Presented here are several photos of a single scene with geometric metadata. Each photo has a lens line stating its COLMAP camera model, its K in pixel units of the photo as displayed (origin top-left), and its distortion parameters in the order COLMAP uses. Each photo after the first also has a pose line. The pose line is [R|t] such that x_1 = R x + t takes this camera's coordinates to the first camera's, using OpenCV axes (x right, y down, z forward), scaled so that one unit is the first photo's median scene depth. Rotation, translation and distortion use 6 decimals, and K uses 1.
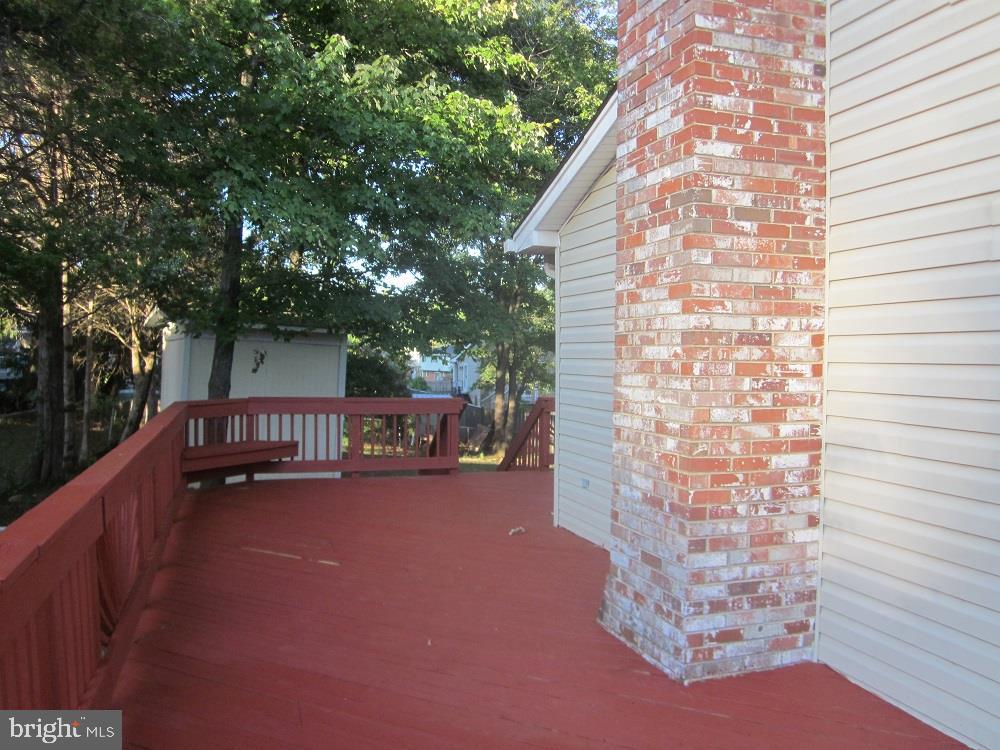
lens RADIAL K [[832.4, 0, 500.3], [0, 832.4, 373.8], [0, 0, 1]] dist [-0.041219, 0.011986]
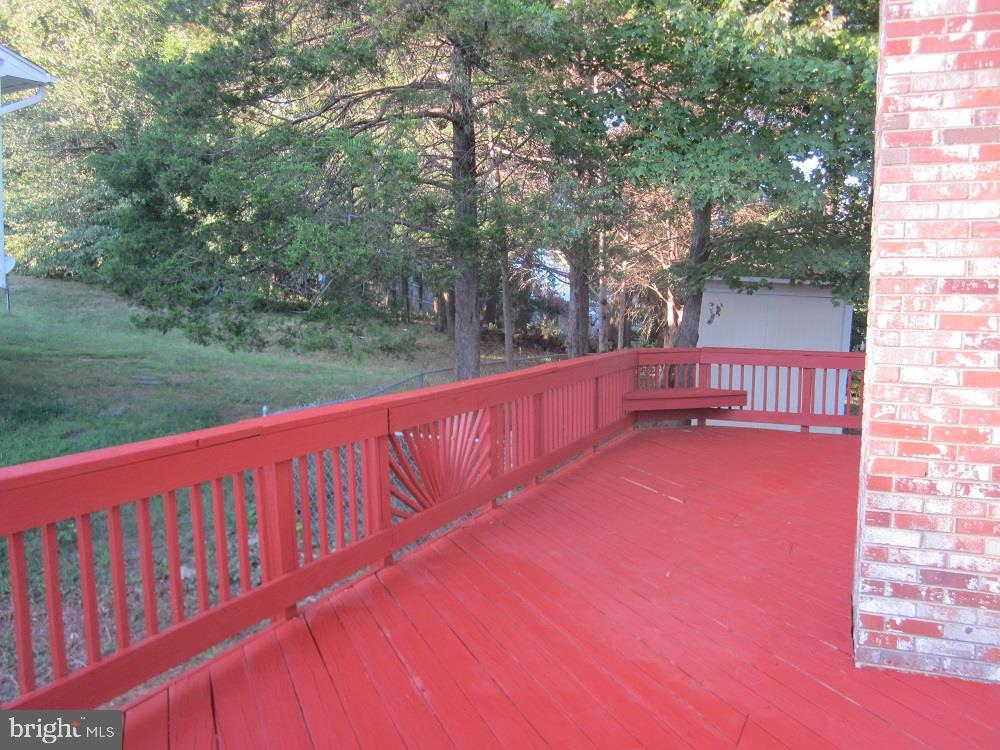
lens RADIAL K [[832.4, 0, 496.4], [0, 832.4, 373.5], [0, 0, 1]] dist [-0.041219, 0.011986]
pose [[0.751625, 0.051830, -0.657551, 0.497173], [-0.015129, 0.998000, 0.061371, 0.002049], [0.659417, -0.036180, 0.750906, 0.063036]]
